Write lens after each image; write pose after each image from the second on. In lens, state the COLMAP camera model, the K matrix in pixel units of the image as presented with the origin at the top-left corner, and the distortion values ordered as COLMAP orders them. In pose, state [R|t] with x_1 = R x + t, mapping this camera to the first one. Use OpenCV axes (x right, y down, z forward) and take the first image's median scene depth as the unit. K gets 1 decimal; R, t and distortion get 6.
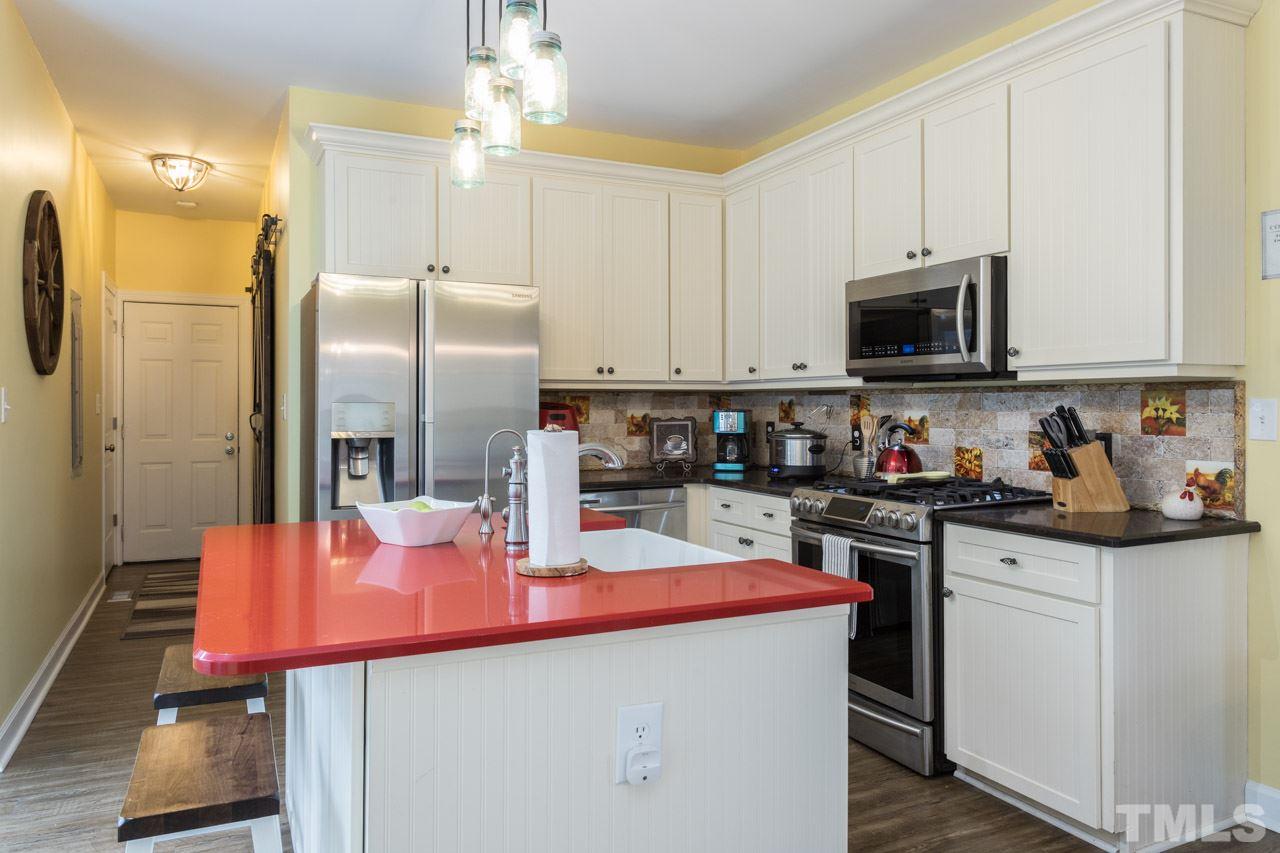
lens RADIAL K [[887.0, 0, 643.9], [0, 887.0, 397.5], [0, 0, 1]] dist [0.000796, 0.001521]
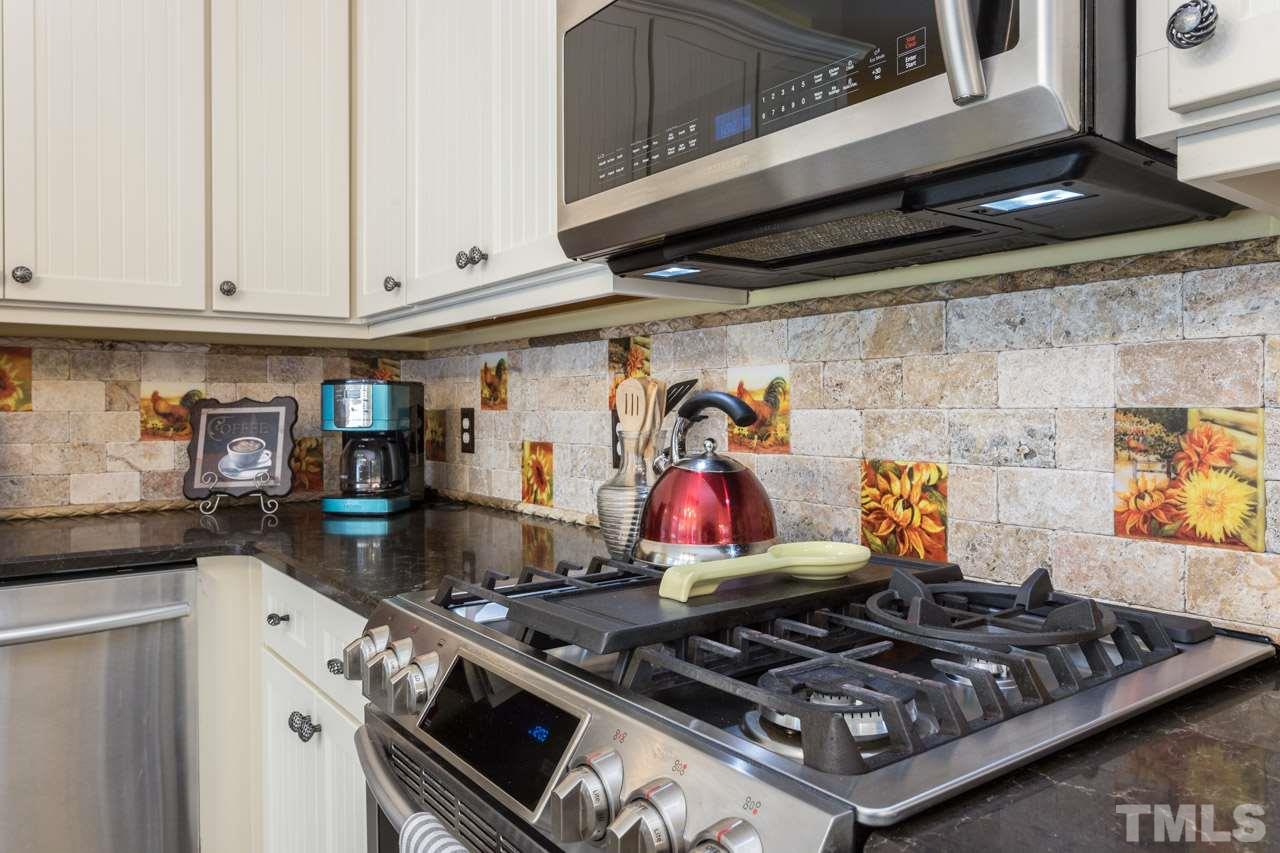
lens RADIAL K [[887.0, 0, 643.9], [0, 887.0, 397.5], [0, 0, 1]] dist [0.000796, 0.001521]
pose [[0.984791, 0.002156, 0.173730, 0.199424], [-0.000670, 0.999963, -0.008614, 0.033176], [-0.173742, 0.008367, 0.984756, 0.655041]]
